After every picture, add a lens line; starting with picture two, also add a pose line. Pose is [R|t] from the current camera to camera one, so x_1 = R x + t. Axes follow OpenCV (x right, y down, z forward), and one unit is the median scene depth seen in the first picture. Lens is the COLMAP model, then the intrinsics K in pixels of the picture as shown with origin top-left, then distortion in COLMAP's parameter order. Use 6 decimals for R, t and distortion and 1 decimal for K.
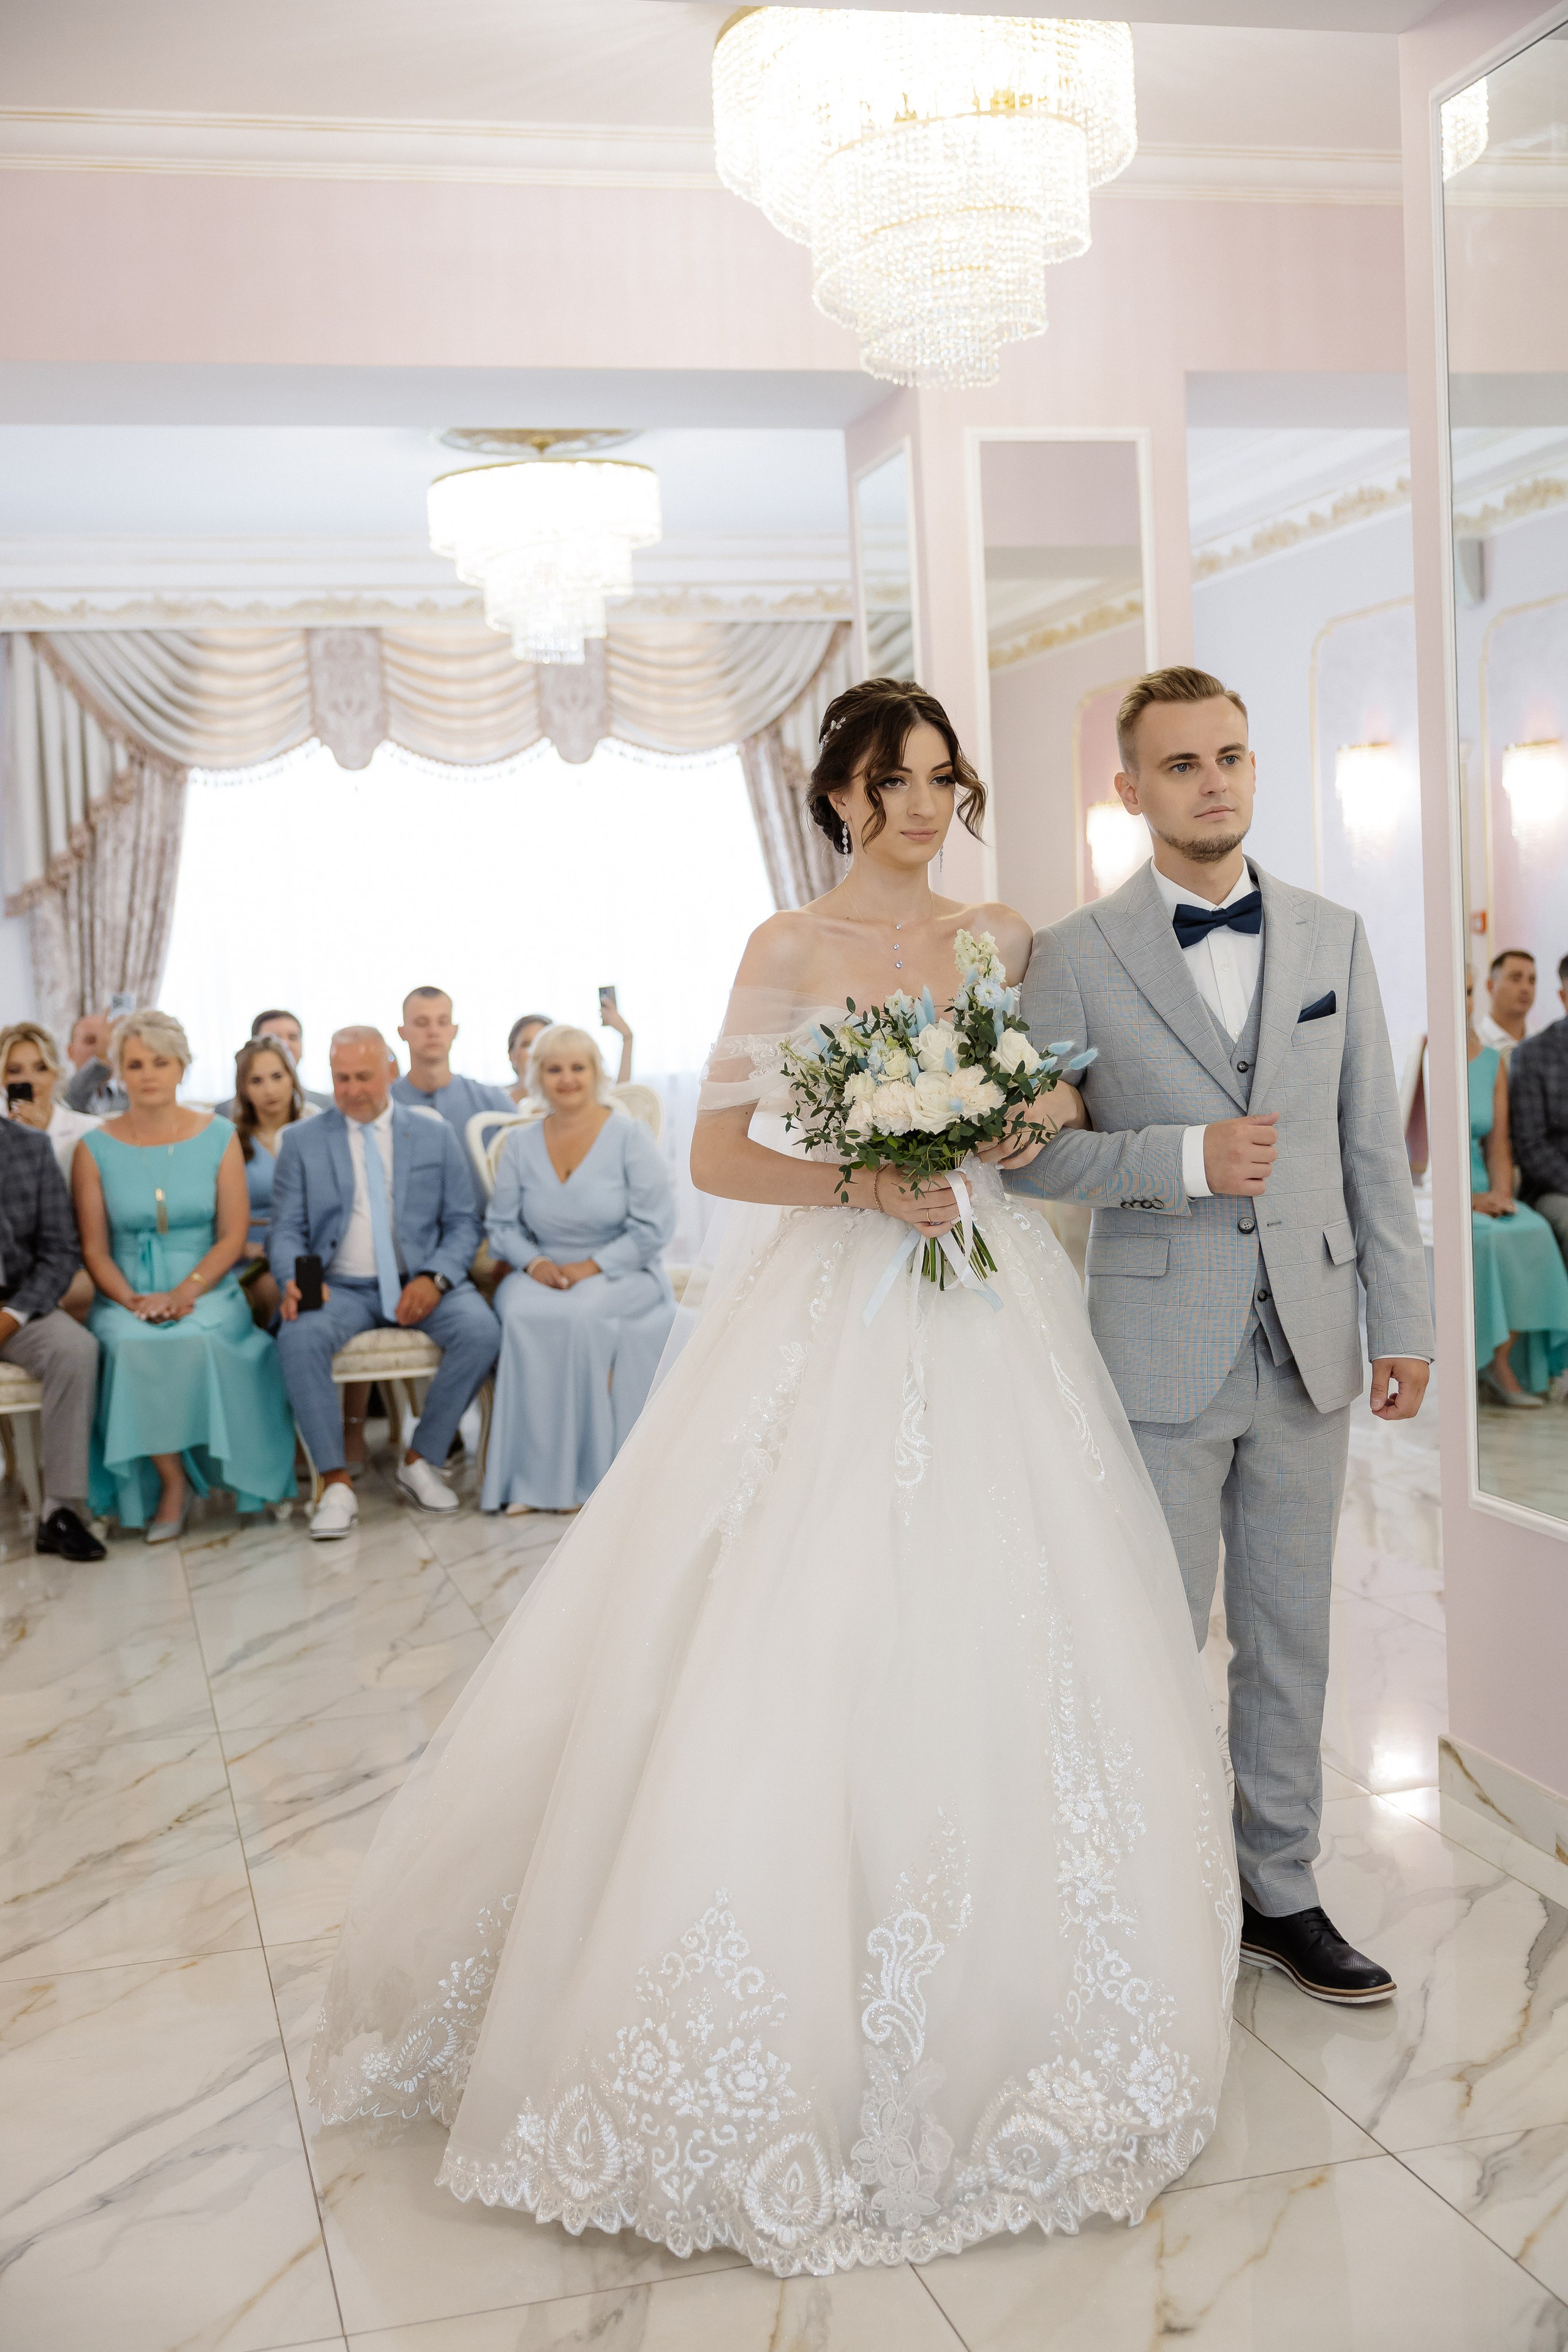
lens RADIAL K [[2632.0, 0, 784.0], [0, 2632.0, 1176.0], [0, 0, 1]] dist [-0.021411, -0.003301]
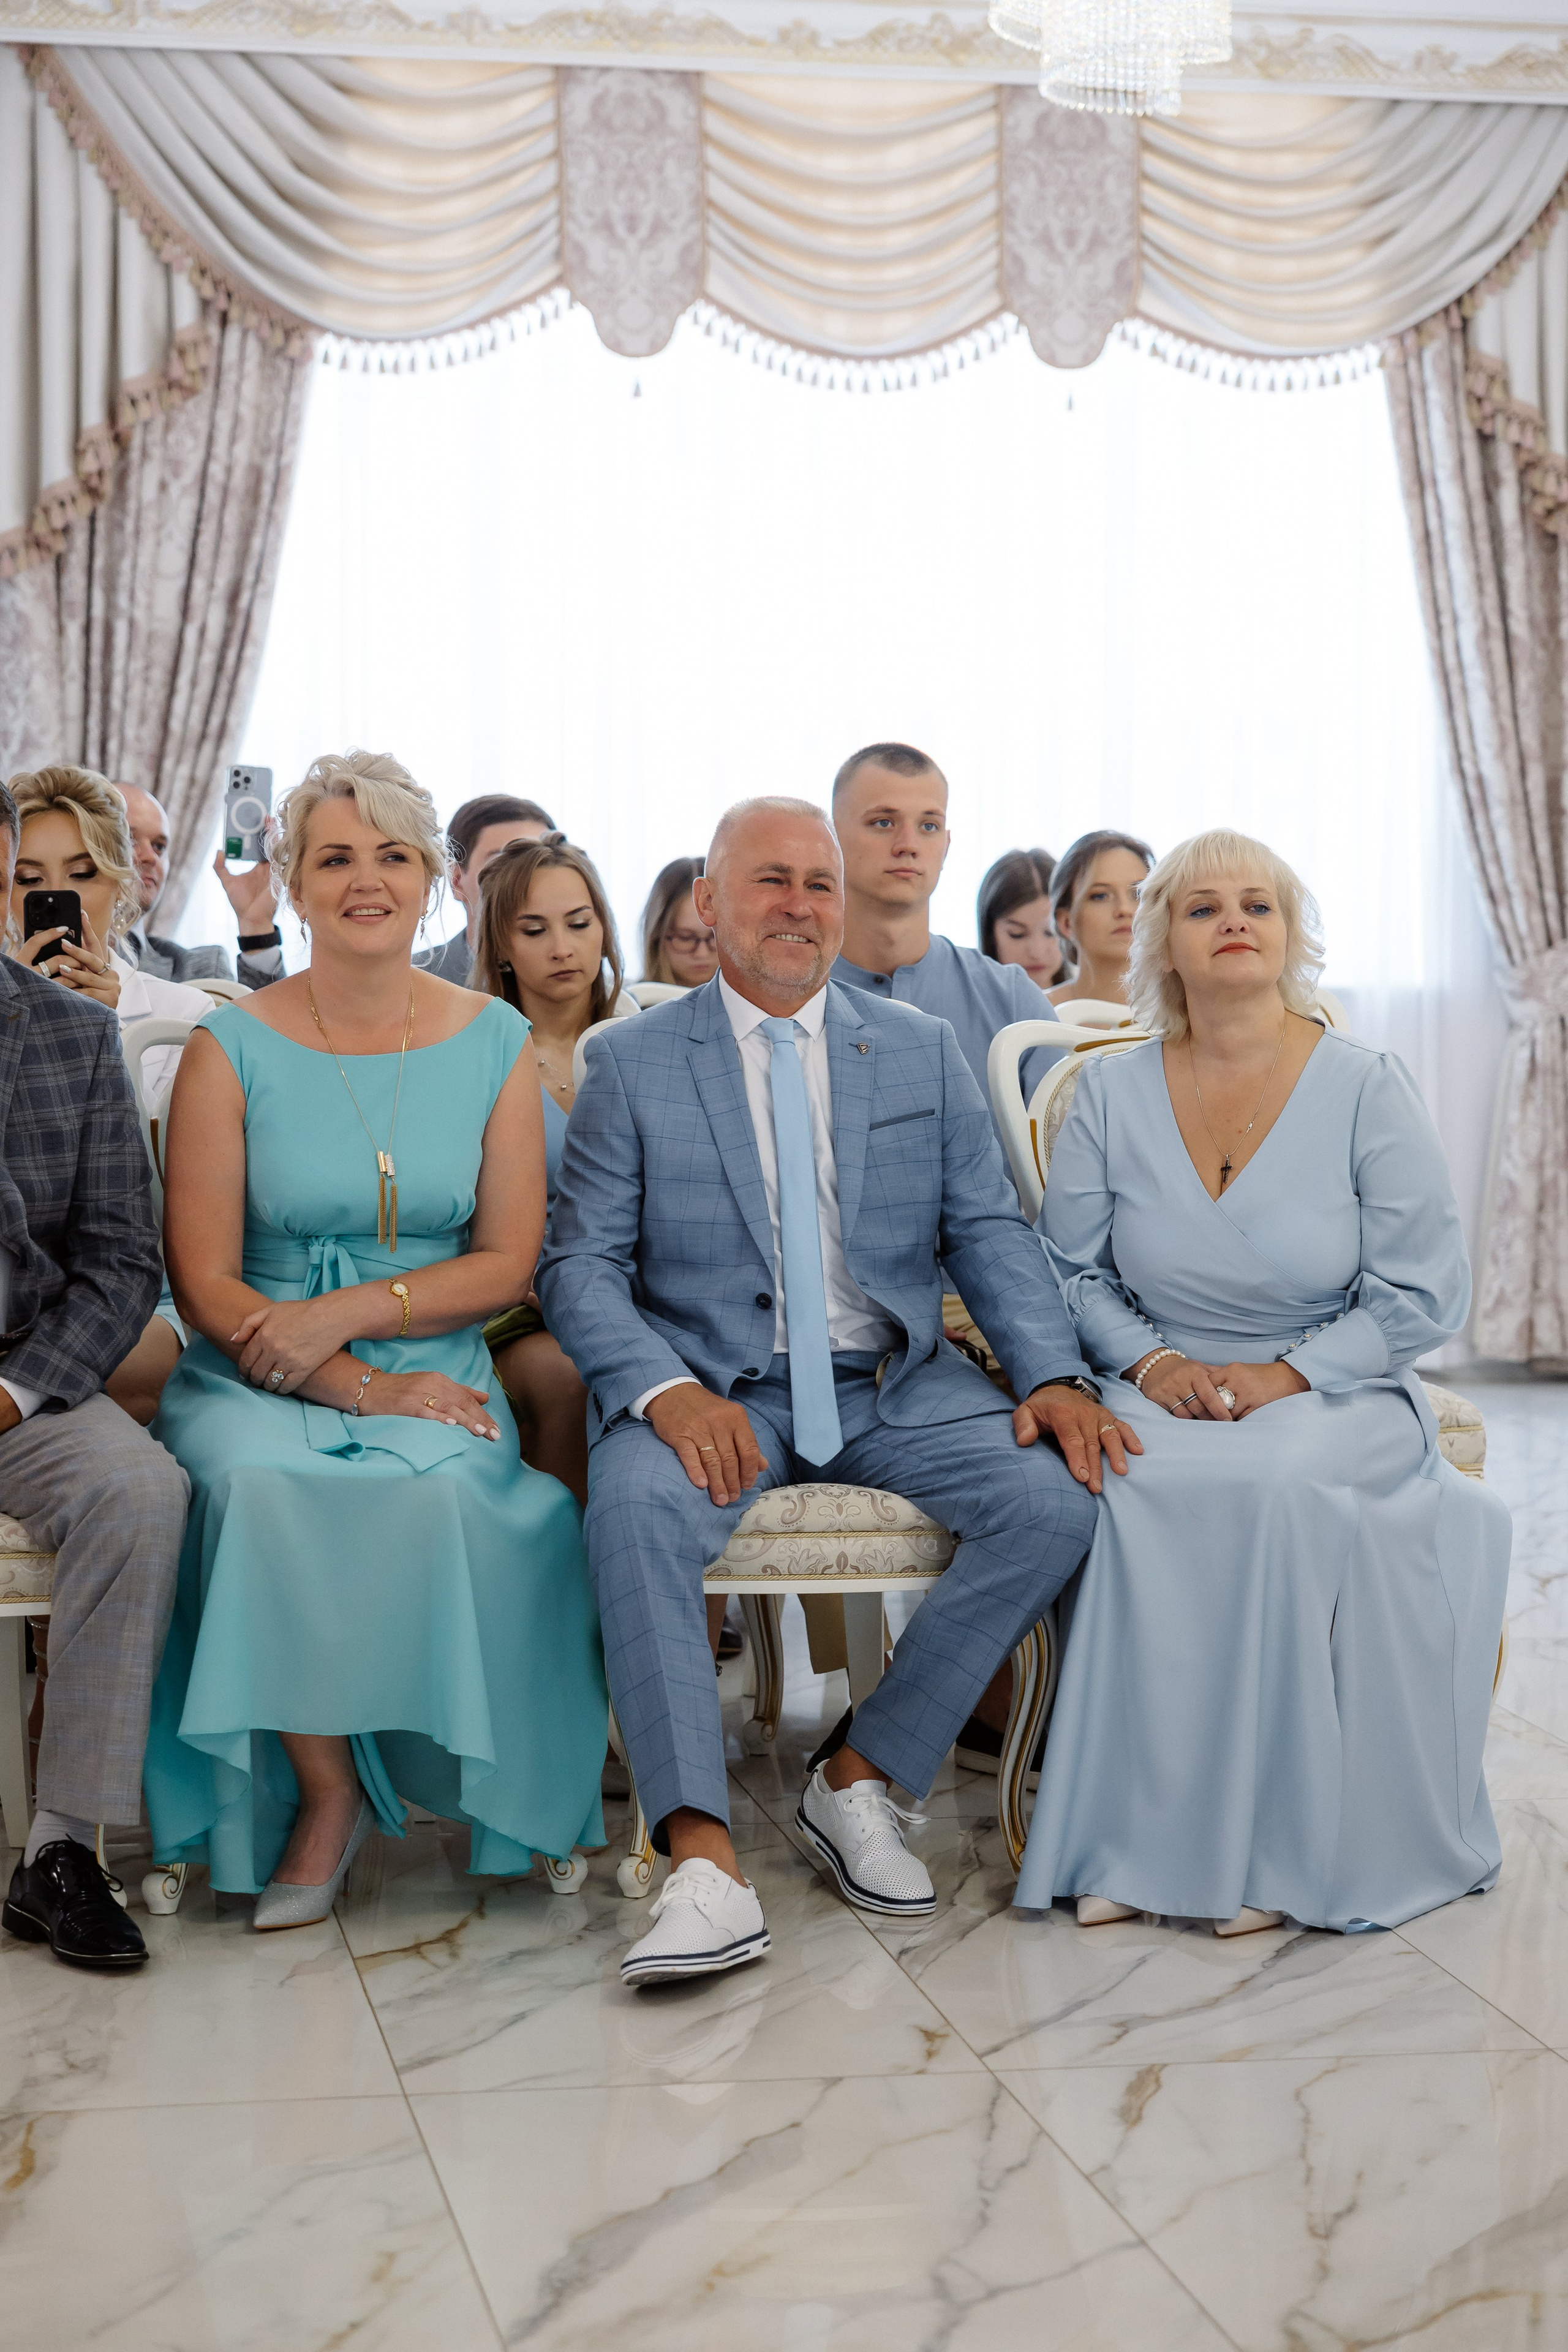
lens RADIAL K [[4505.7, 0, 784.0], [0, 4505.7, 1176.0], [0, 0, 1]] dist [0.057097, -0.191962]
pose [[0.995334, 0.060822, -0.074912, -0.060988], [-0.061196, 0.998122, -0.002705, 0.004658], [0.074607, 0.007277, 0.997186, 0.136967]]
